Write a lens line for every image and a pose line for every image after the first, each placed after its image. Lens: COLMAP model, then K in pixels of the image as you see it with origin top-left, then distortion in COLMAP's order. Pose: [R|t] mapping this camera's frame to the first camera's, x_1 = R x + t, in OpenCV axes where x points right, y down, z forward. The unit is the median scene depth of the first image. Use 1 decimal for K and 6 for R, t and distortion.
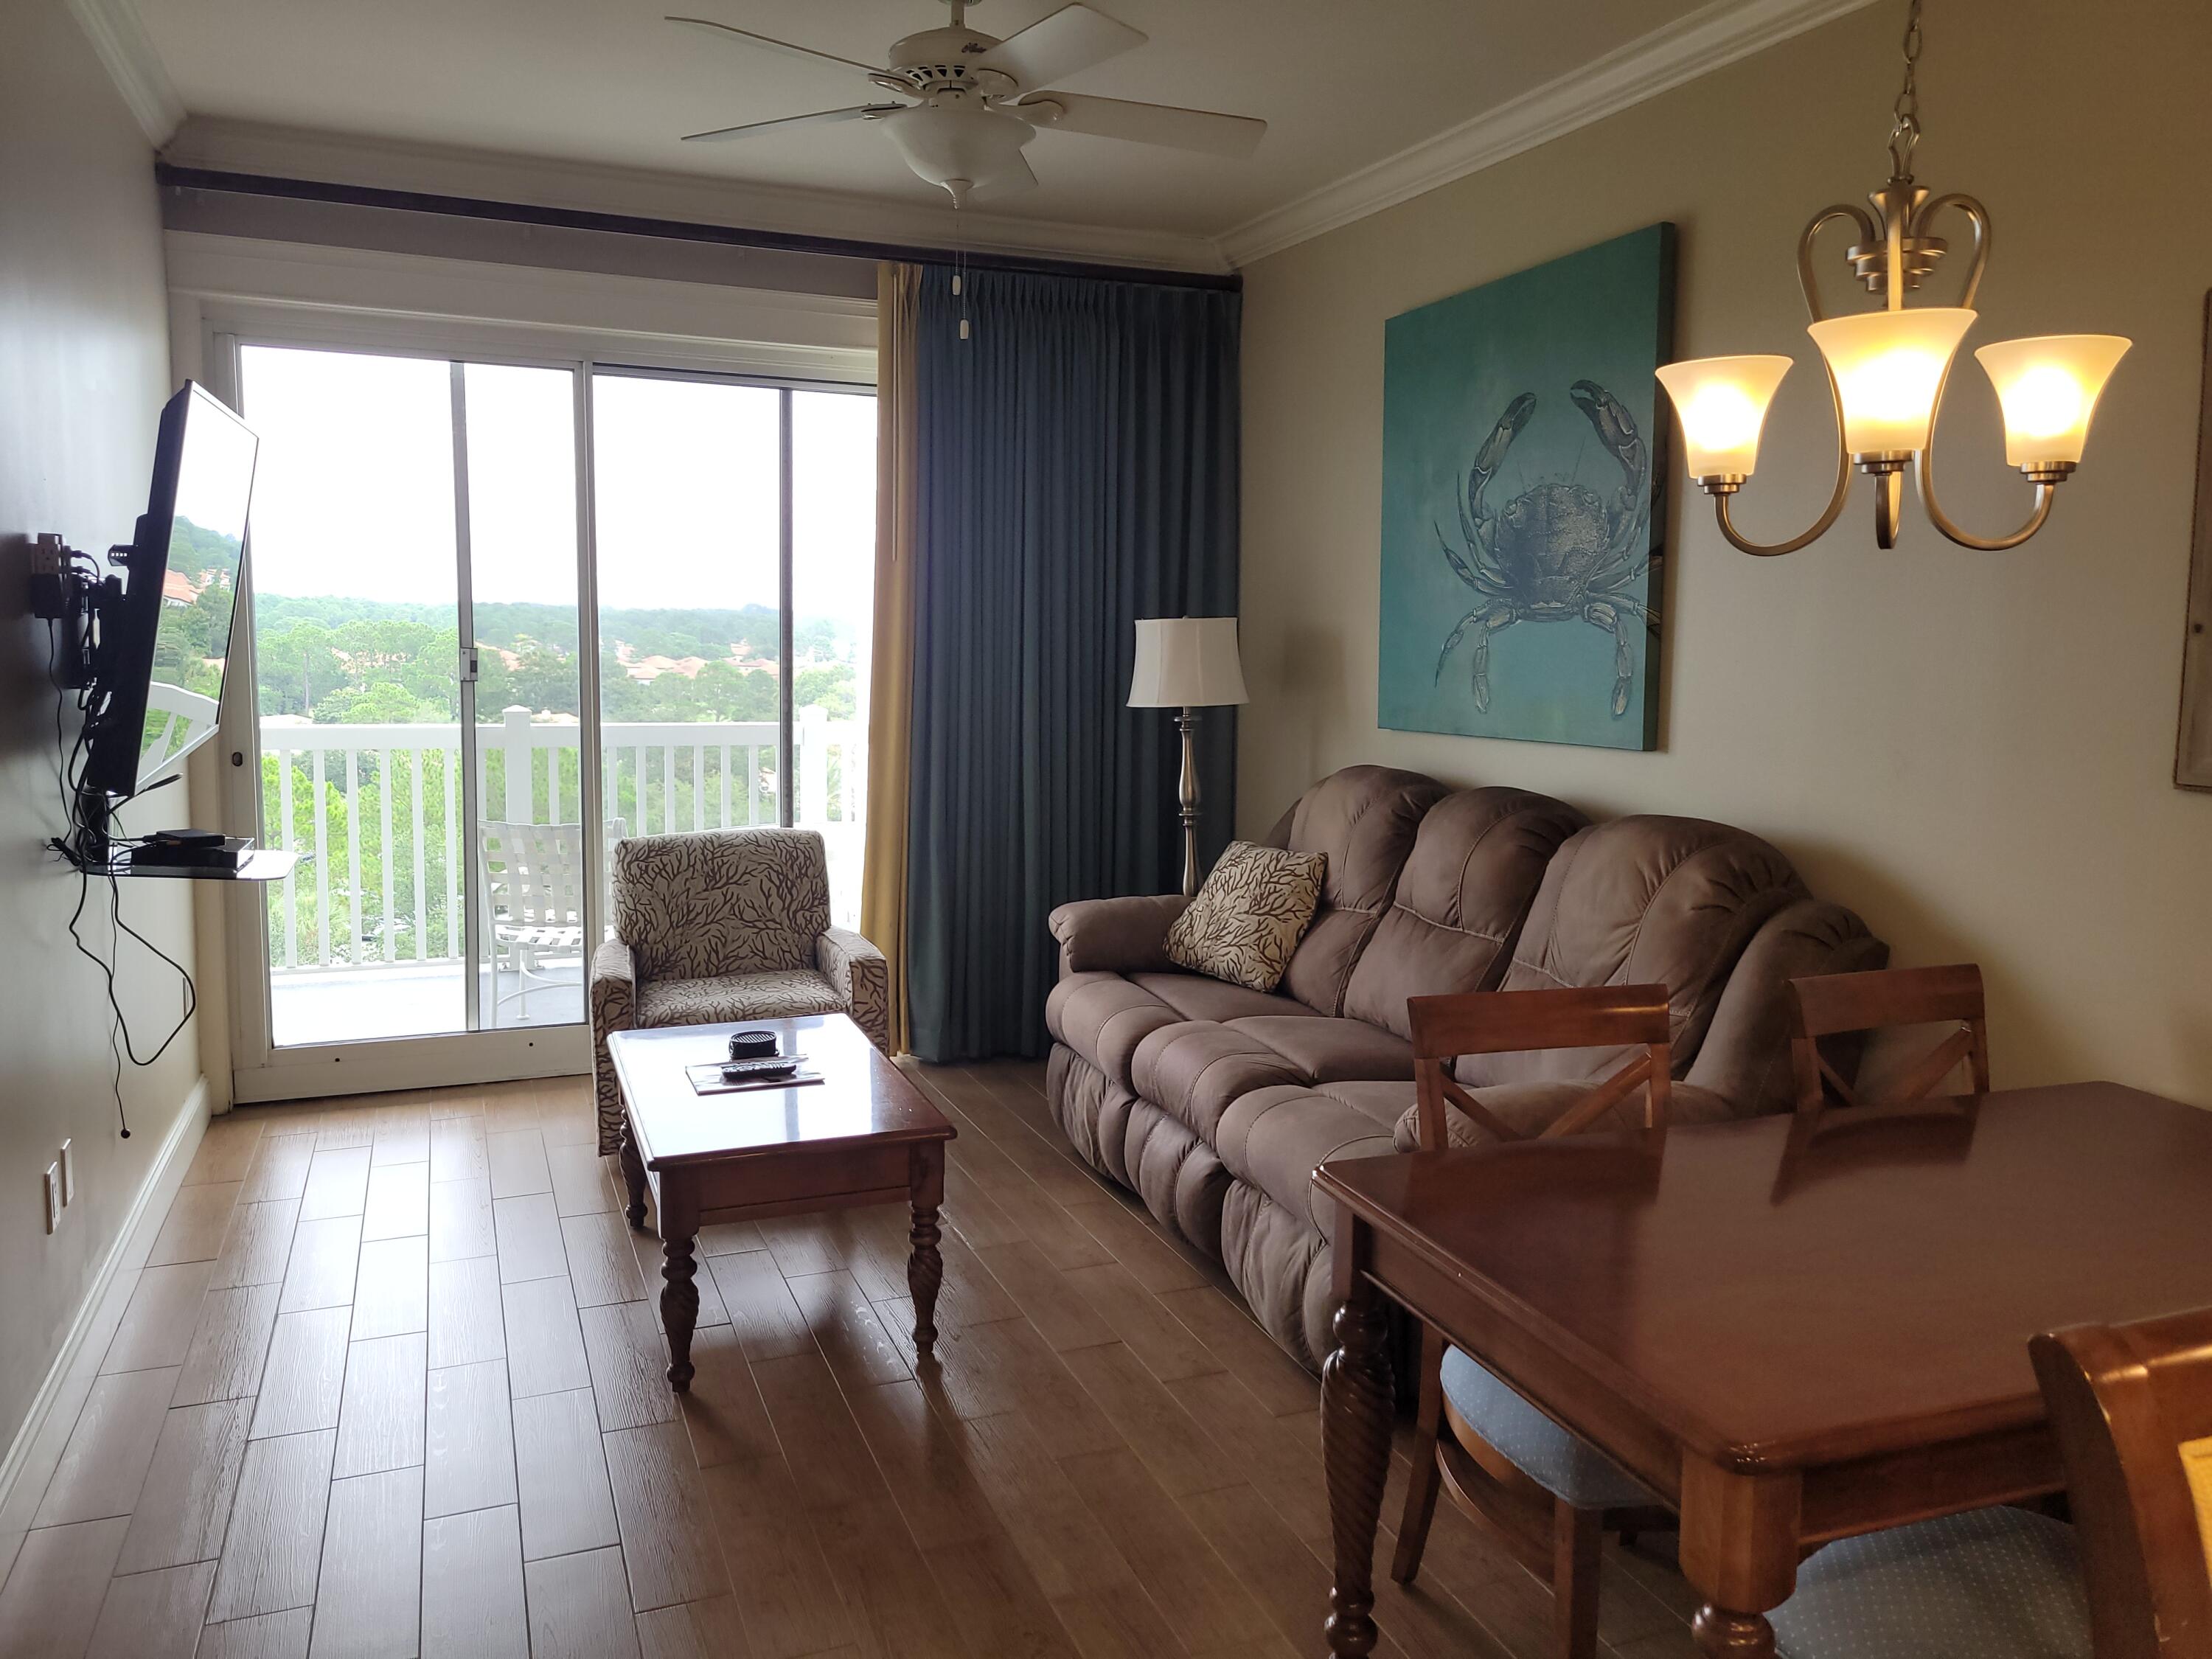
lens RADIAL K [[1669.3, 0, 1105.9], [0, 1669.3, 807.6], [0, 0, 1]] dist [0.056736, -0.045763]
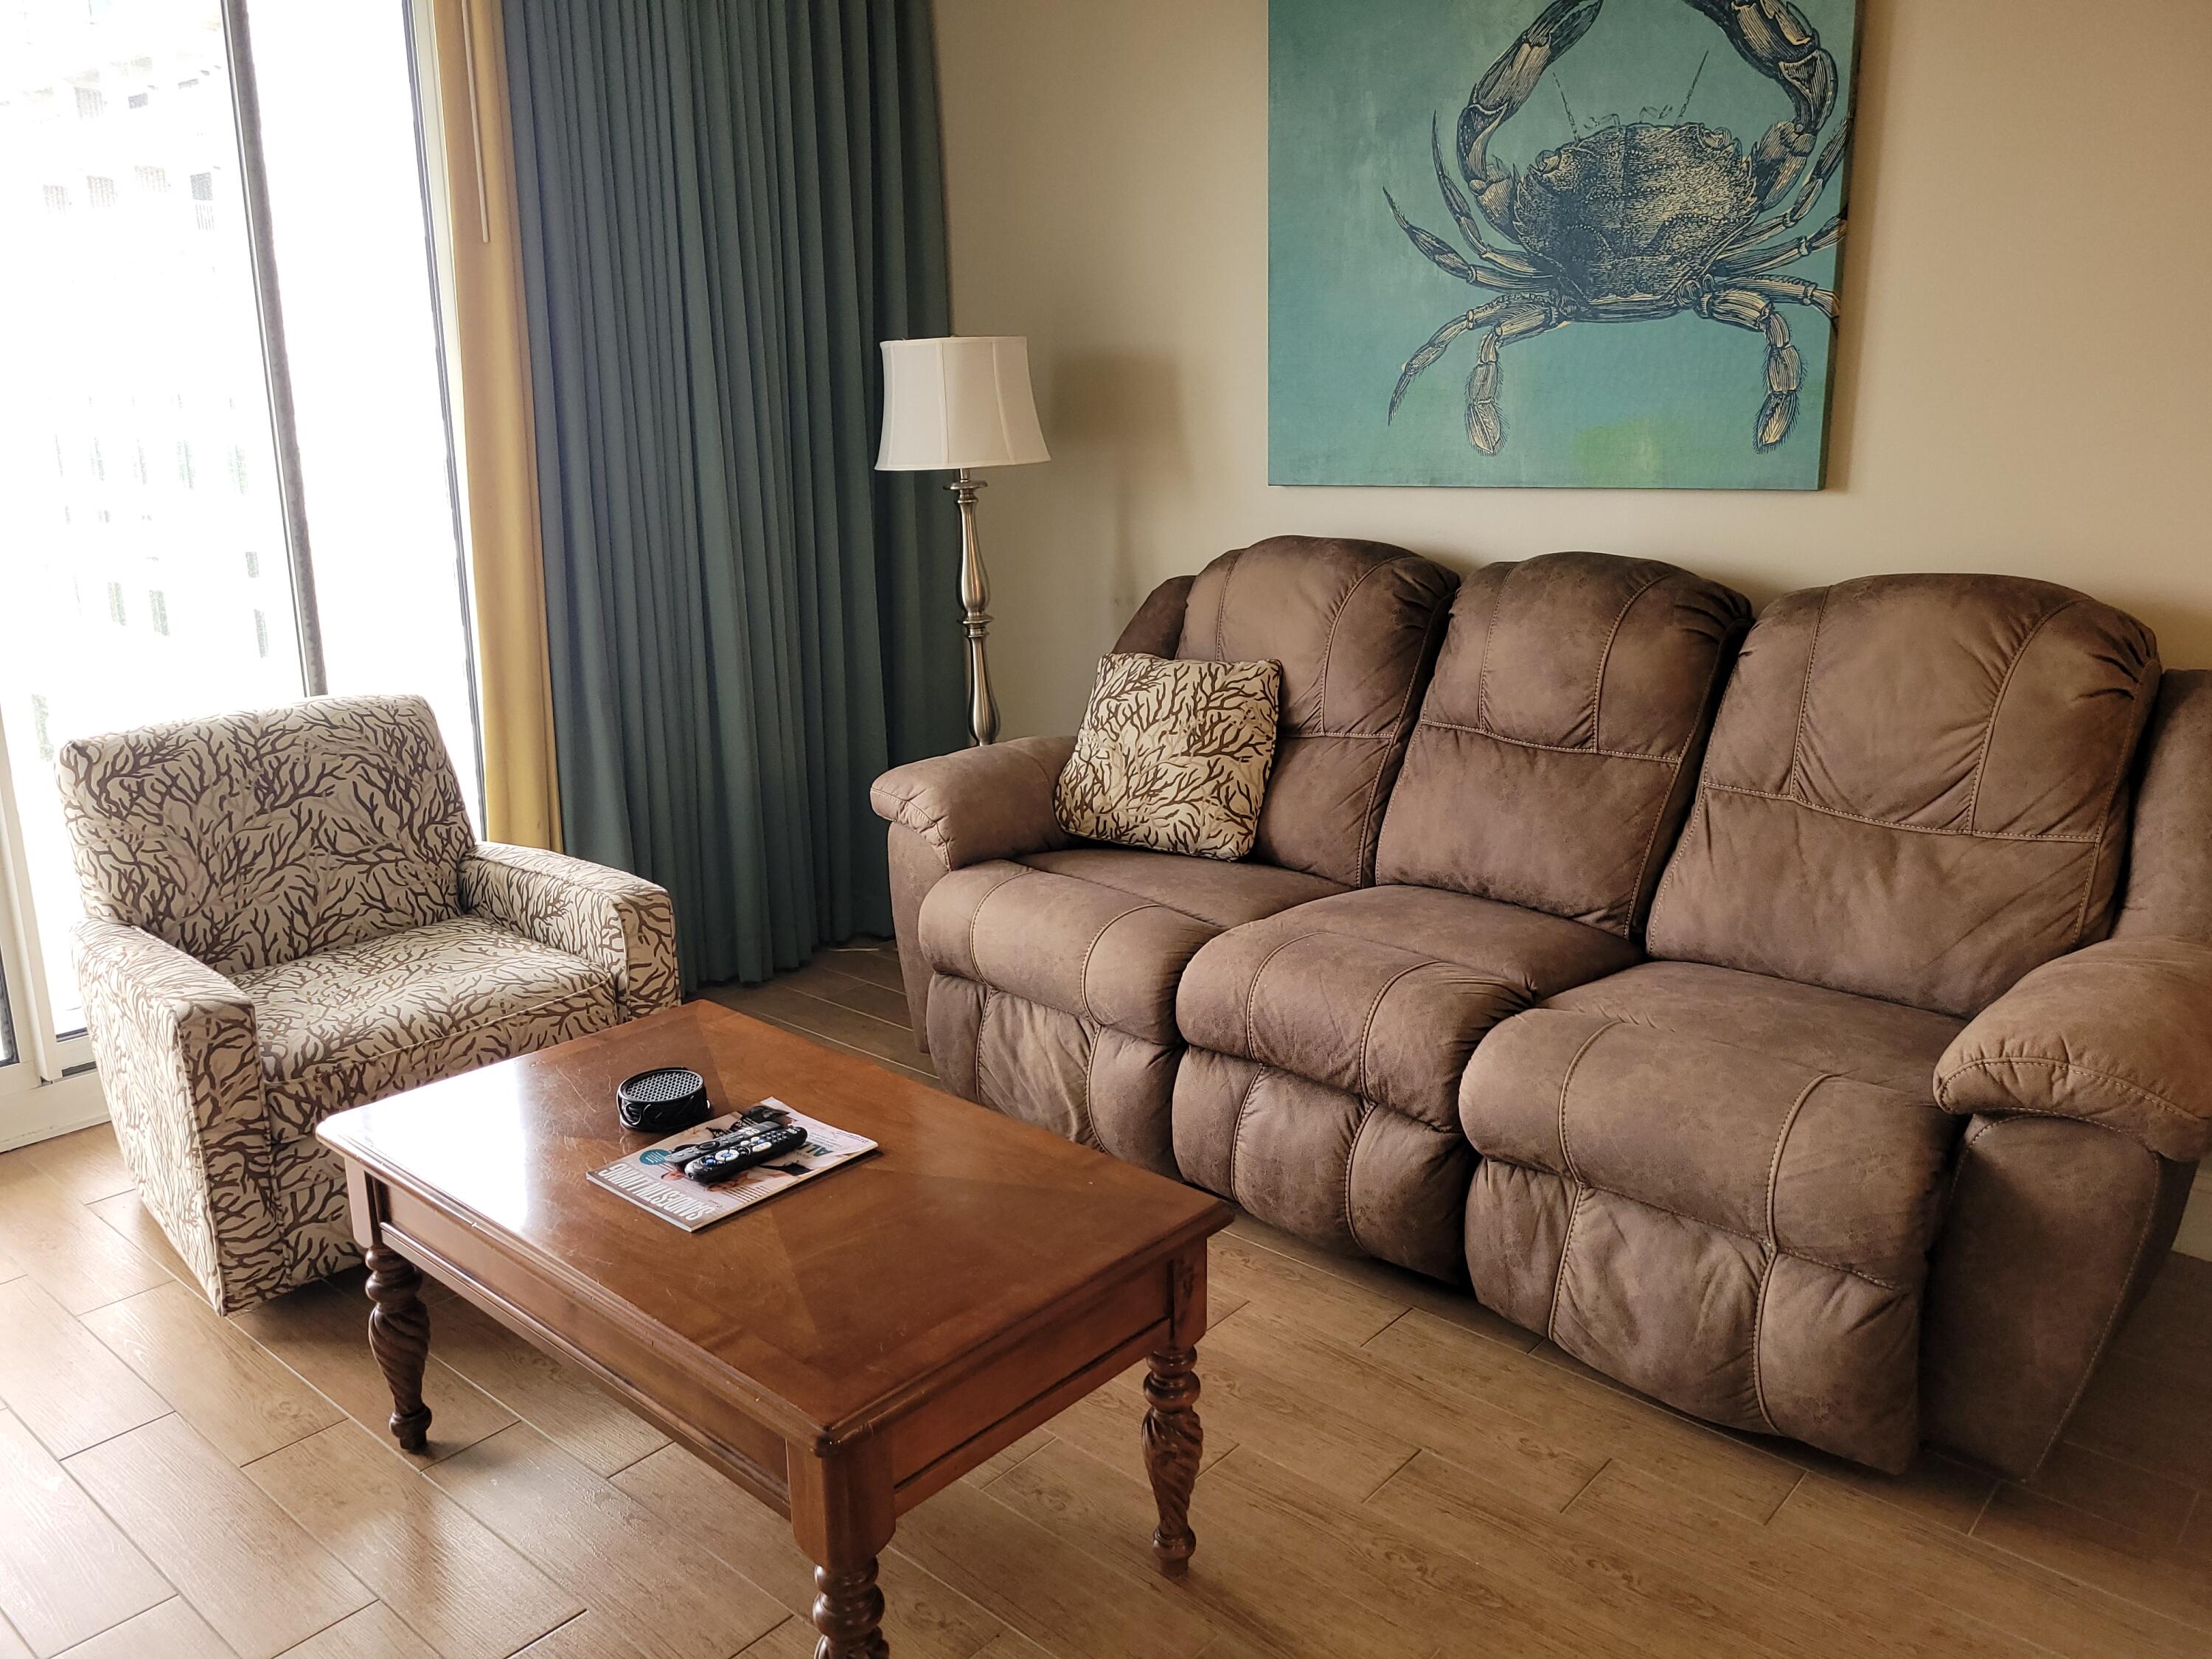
lens RADIAL K [[1669.3, 0, 1114.7], [0, 1669.3, 817.5], [0, 0, 1]] dist [0.056736, -0.045763]
pose [[0.887705, -0.128427, 0.442137, -0.271221], [0.066831, 0.986081, 0.152244, -0.021773], [-0.455536, -0.105600, 0.883932, 0.393204]]
